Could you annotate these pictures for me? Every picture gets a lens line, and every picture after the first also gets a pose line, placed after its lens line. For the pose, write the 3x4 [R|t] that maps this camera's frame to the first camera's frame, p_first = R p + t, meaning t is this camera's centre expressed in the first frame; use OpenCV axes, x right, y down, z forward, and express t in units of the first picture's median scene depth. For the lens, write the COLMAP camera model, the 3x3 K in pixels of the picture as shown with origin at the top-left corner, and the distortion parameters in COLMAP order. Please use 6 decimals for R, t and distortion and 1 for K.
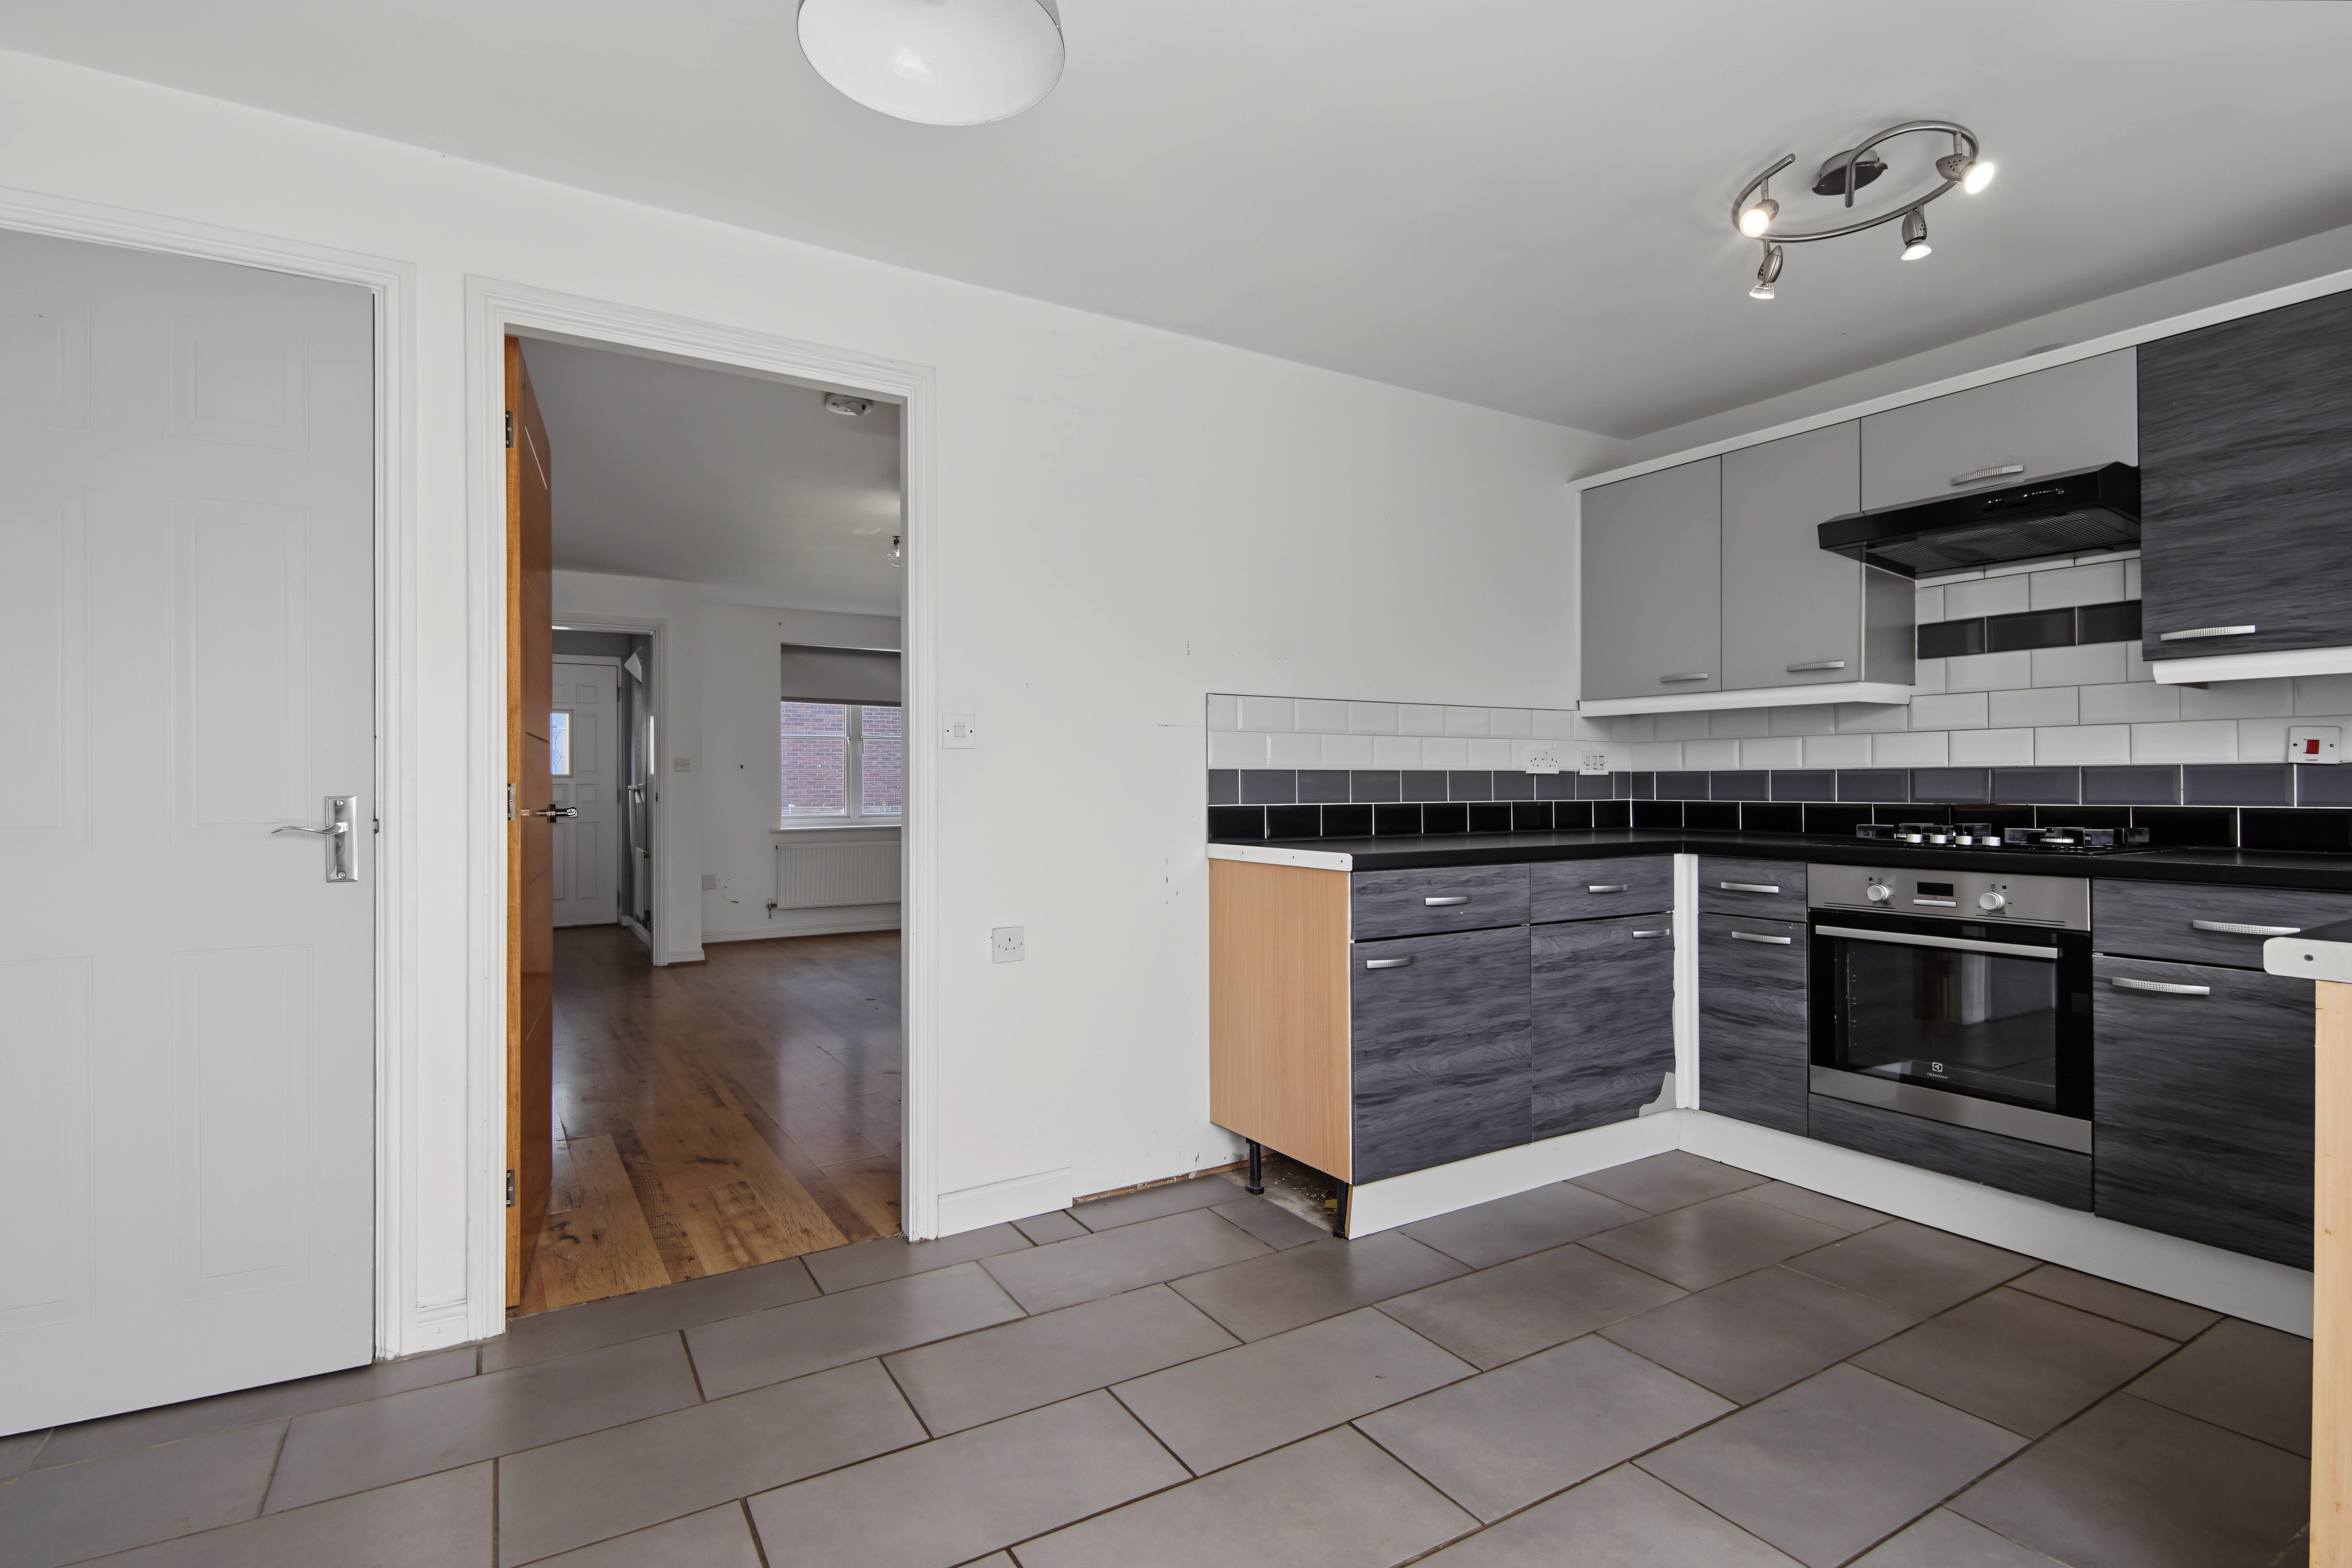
lens RADIAL K [[1135.7, 0, 1115.9], [0, 1135.7, 780.6], [0, 0, 1]] dist [0.008806, -0.012842]
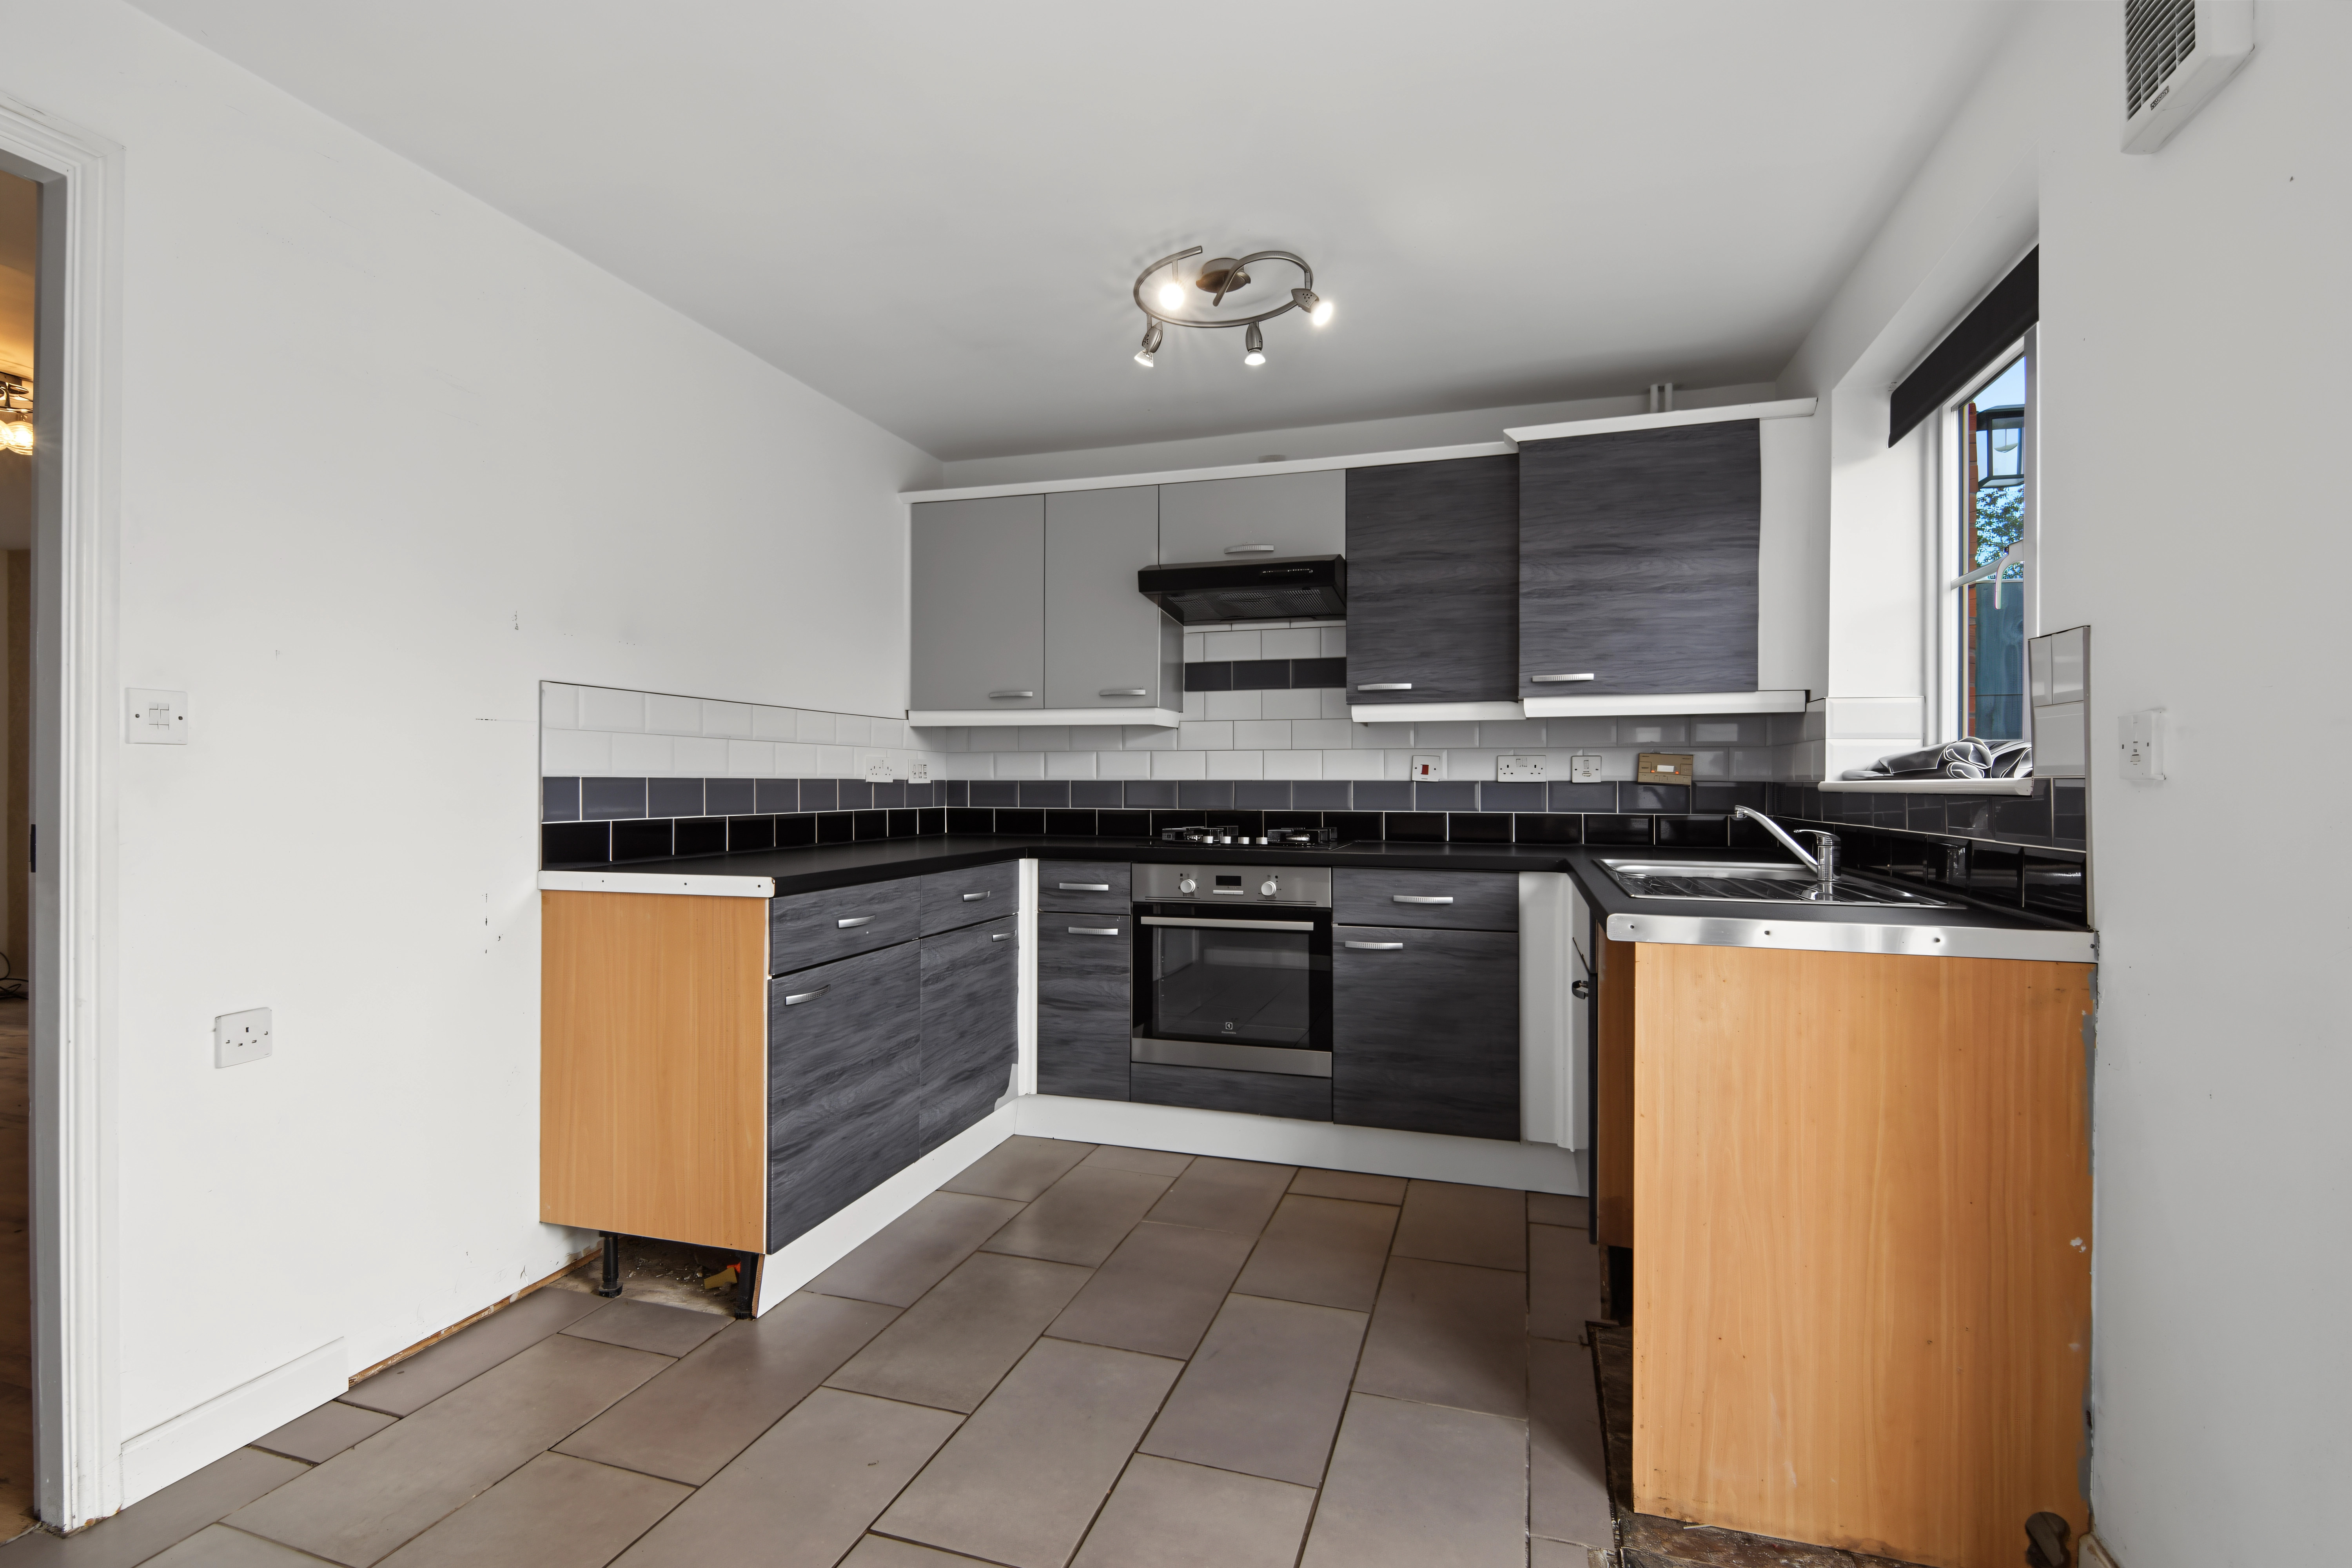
lens RADIAL K [[1135.7, 0, 1154.8], [0, 1135.7, 783.1], [0, 0, 1]] dist [0.008806, -0.012842]
pose [[0.735691, 0.004301, 0.677303, -0.158150], [-0.006084, 0.999981, 0.000259, -0.009511], [-0.677289, -0.004311, 0.735704, 0.144124]]
